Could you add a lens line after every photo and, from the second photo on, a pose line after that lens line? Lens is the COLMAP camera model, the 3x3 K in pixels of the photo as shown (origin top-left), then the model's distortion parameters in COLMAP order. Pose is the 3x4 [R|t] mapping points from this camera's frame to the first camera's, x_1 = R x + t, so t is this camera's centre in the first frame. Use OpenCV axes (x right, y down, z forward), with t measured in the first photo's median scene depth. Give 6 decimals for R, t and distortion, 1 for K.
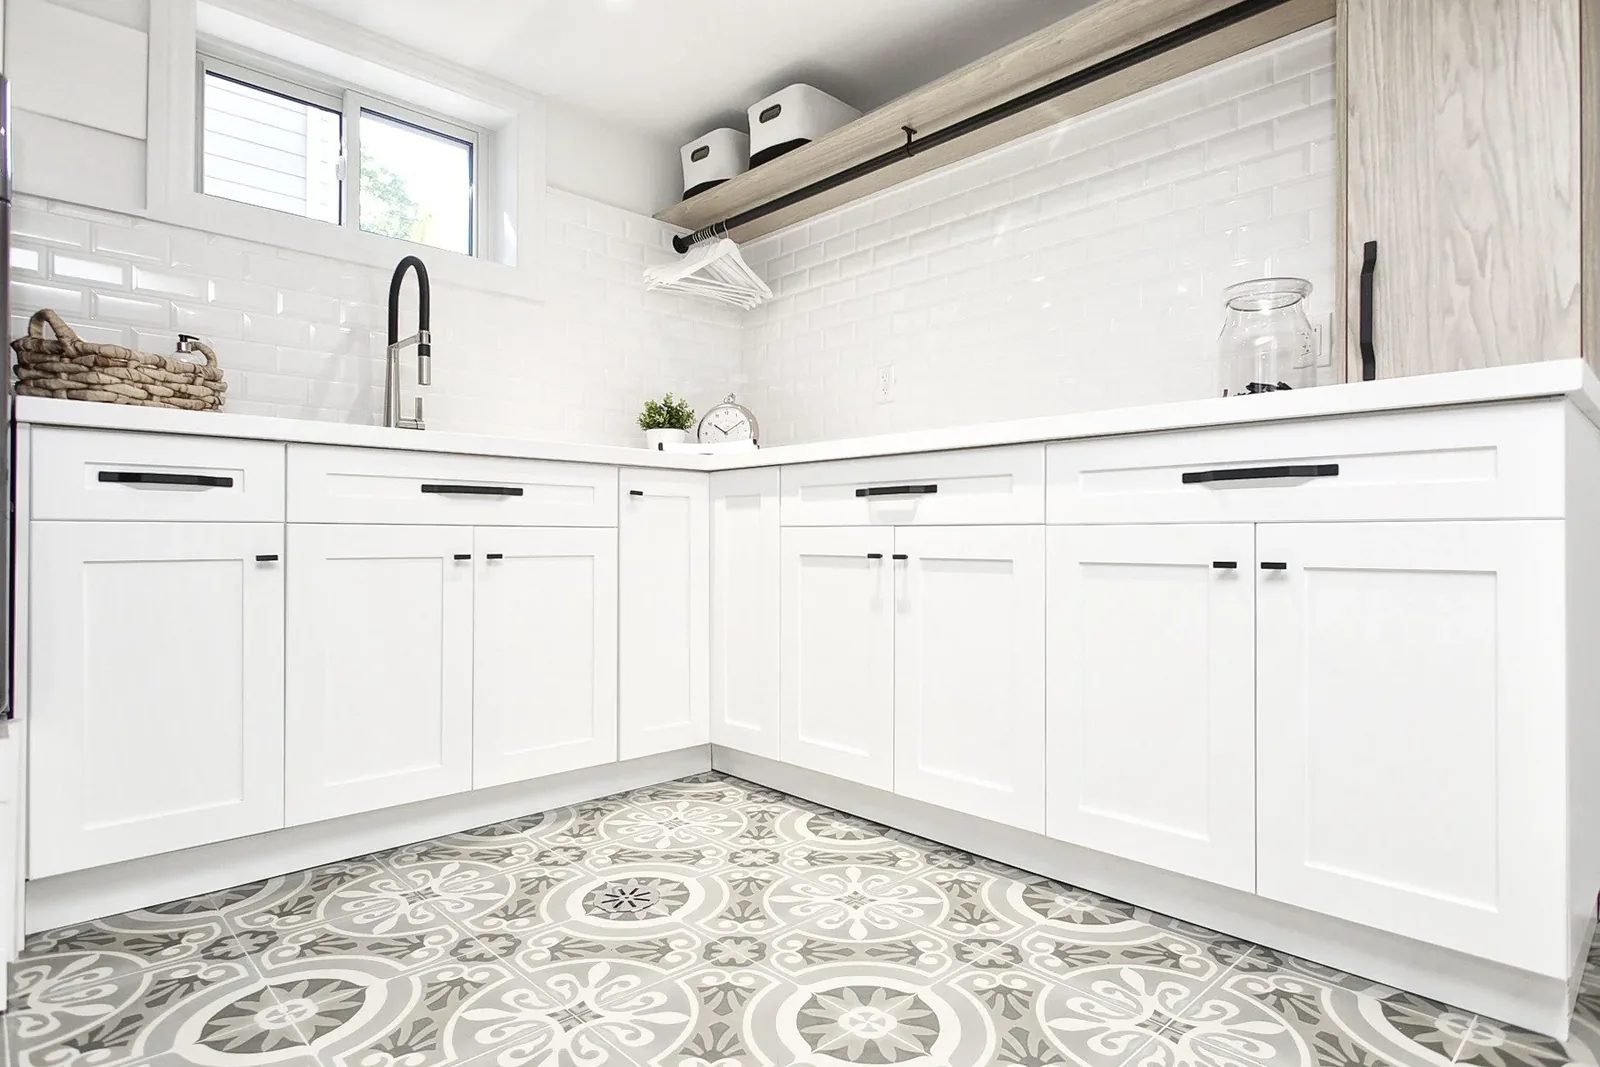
lens RADIAL K [[861.1, 0, 799.0], [0, 861.1, 536.7], [0, 0, 1]] dist [0.001975, -0.000844]
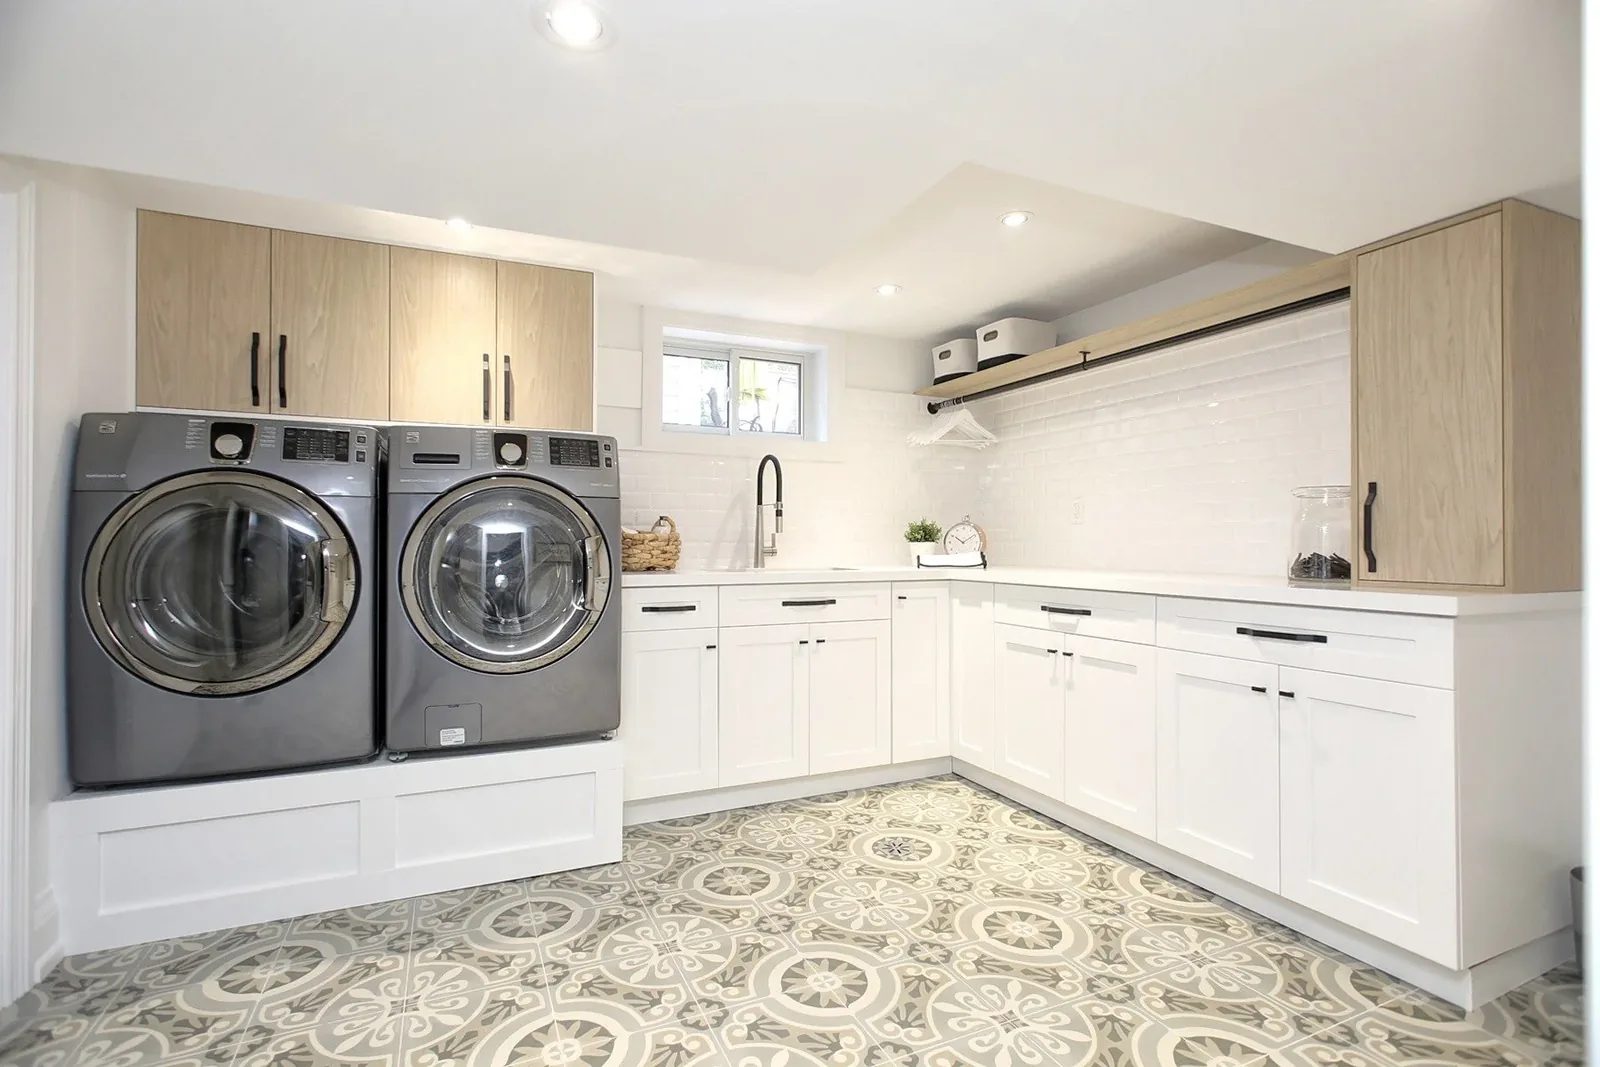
lens RADIAL K [[760.2, 0, 797.6], [0, 760.2, 535.0], [0, 0, 1]] dist [-0.006061, 0.005452]
pose [[0.945532, -0.004115, -0.325502, 0.104450], [0.003115, 0.999989, -0.003592, -0.191929], [0.325513, 0.002382, 0.945534, -0.477524]]
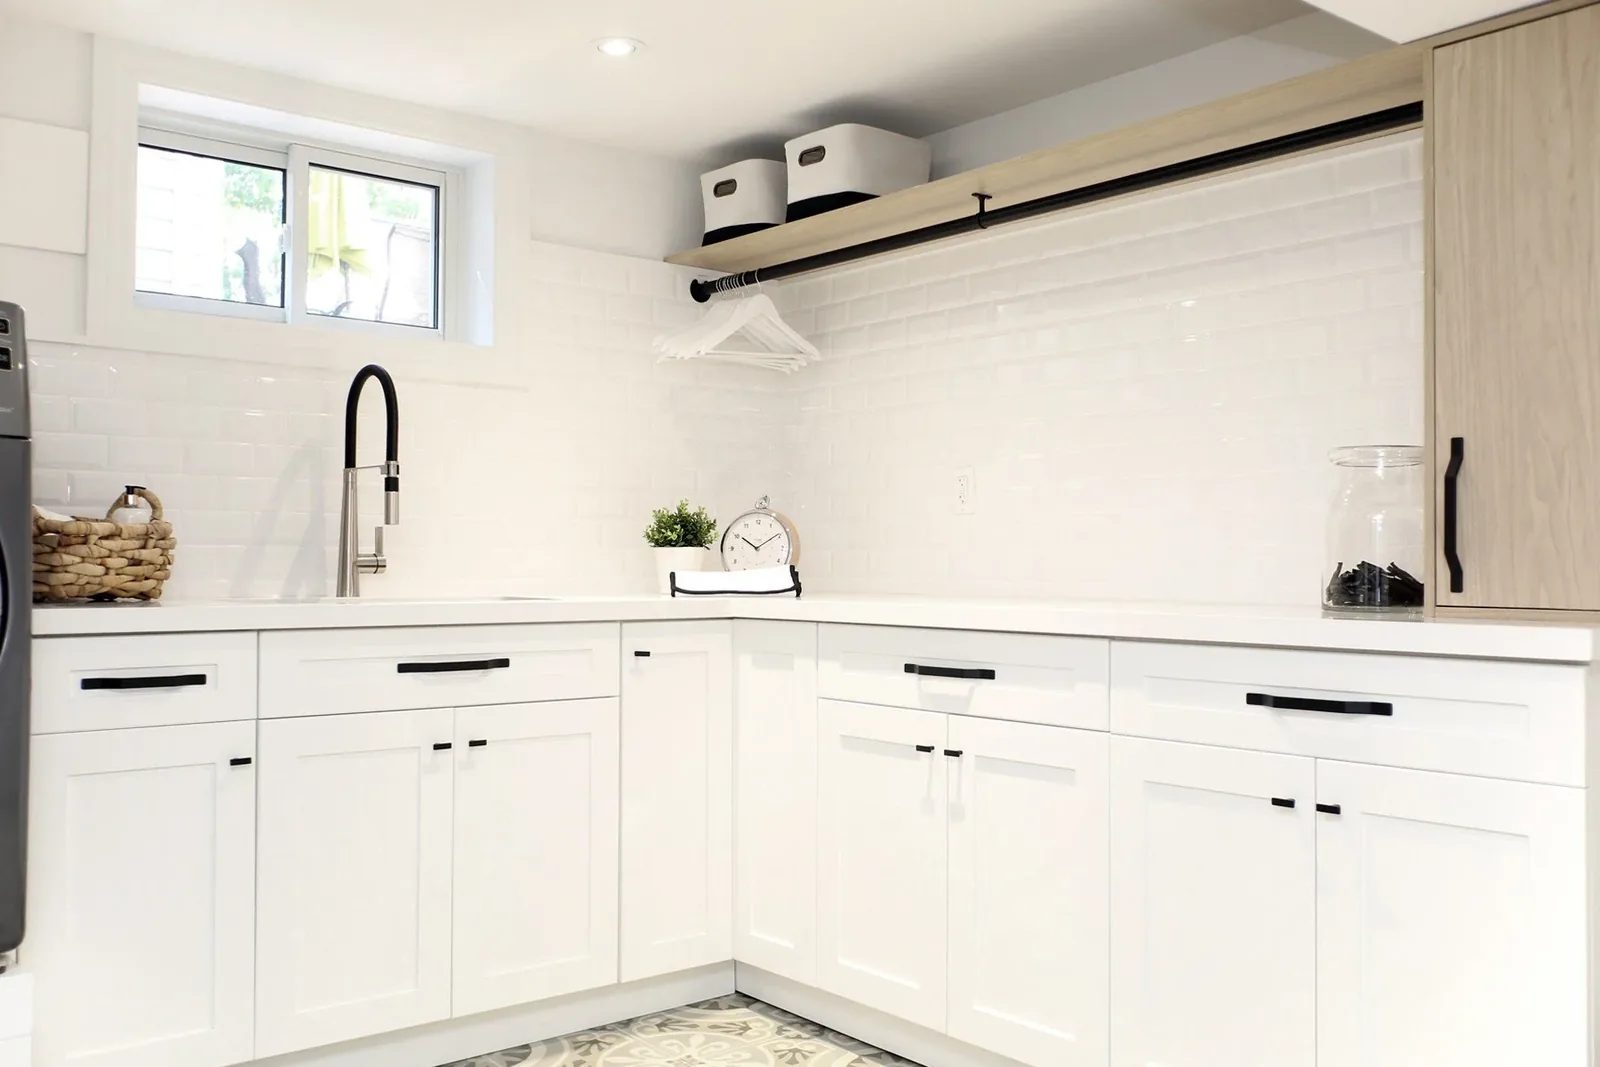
lens RADIAL K [[1440.3, 0, 806.3], [0, 1440.3, 532.3], [0, 0, 1]] dist [0.004840, -0.029475]
pose [[0.997433, 0.001002, -0.071604, 0.075786], [-0.002052, 0.999891, -0.014595, -0.172066], [0.071581, 0.014705, 0.997326, -0.417579]]
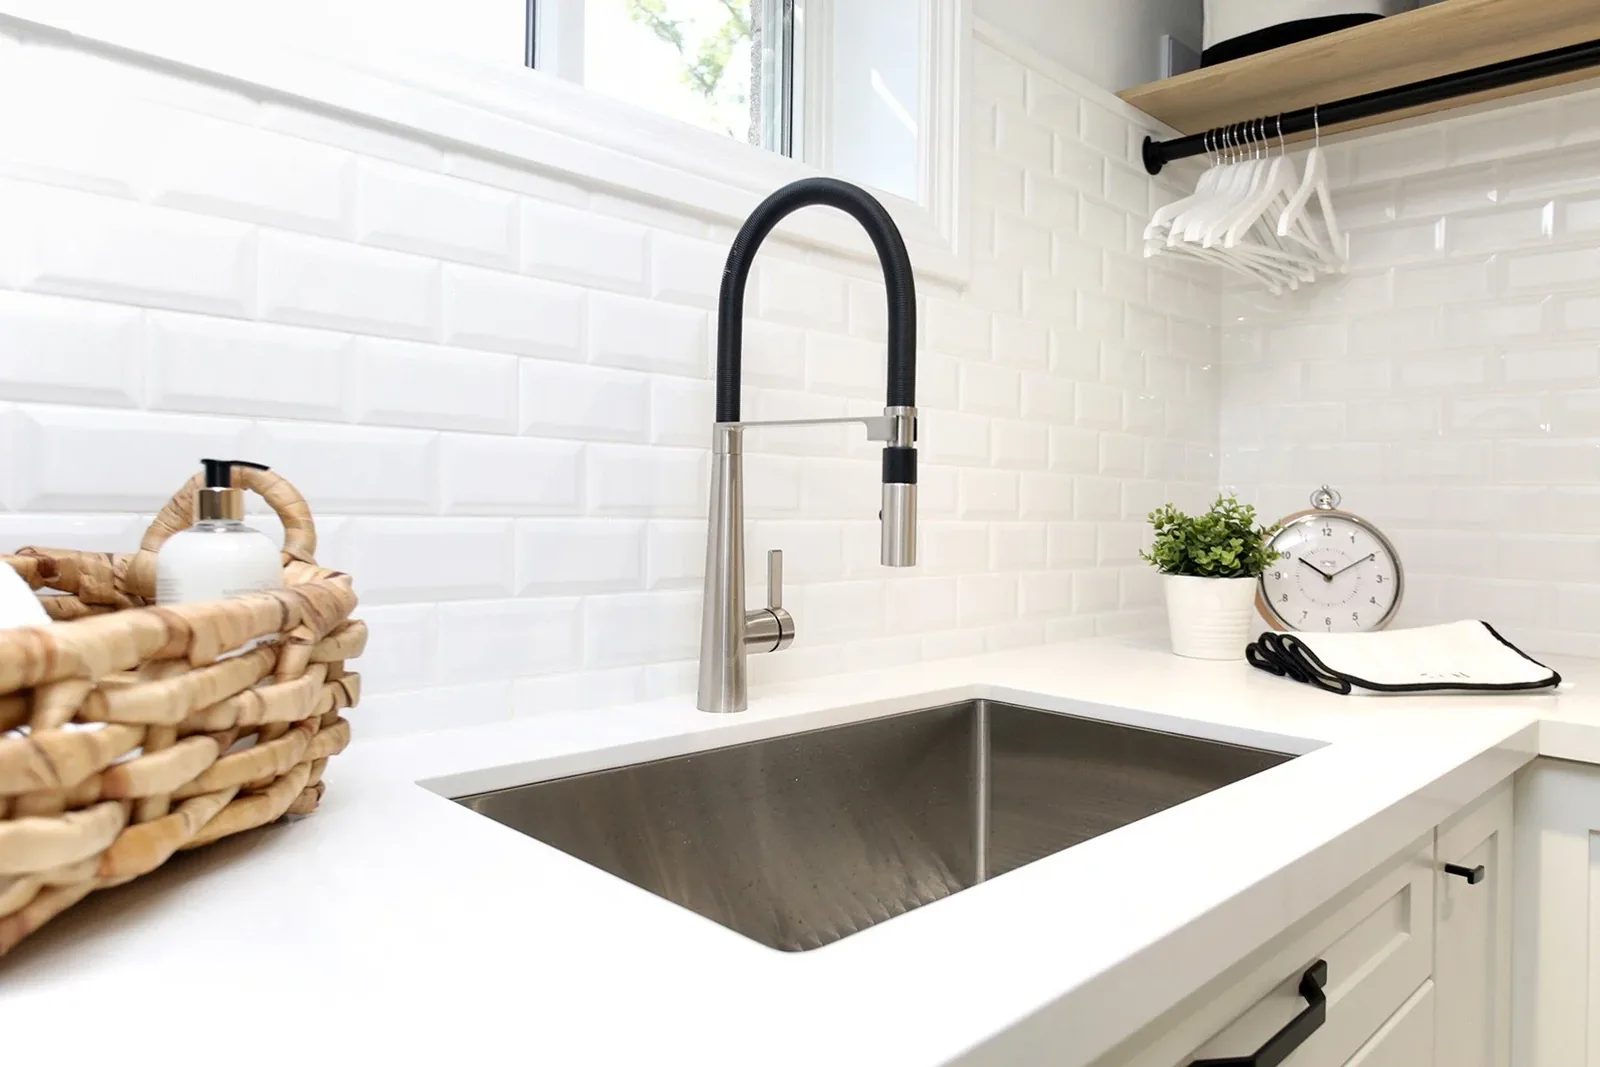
lens RADIAL K [[1024.5, 0, 814.3], [0, 1024.5, 529.4], [0, 0, 1]] dist [0.006380, 0.000163]
pose [[0.999195, 0.022958, 0.032897, -0.552094], [-0.024151, 0.999048, 0.036328, -0.235065], [-0.032032, -0.037093, 0.998798, 0.688222]]
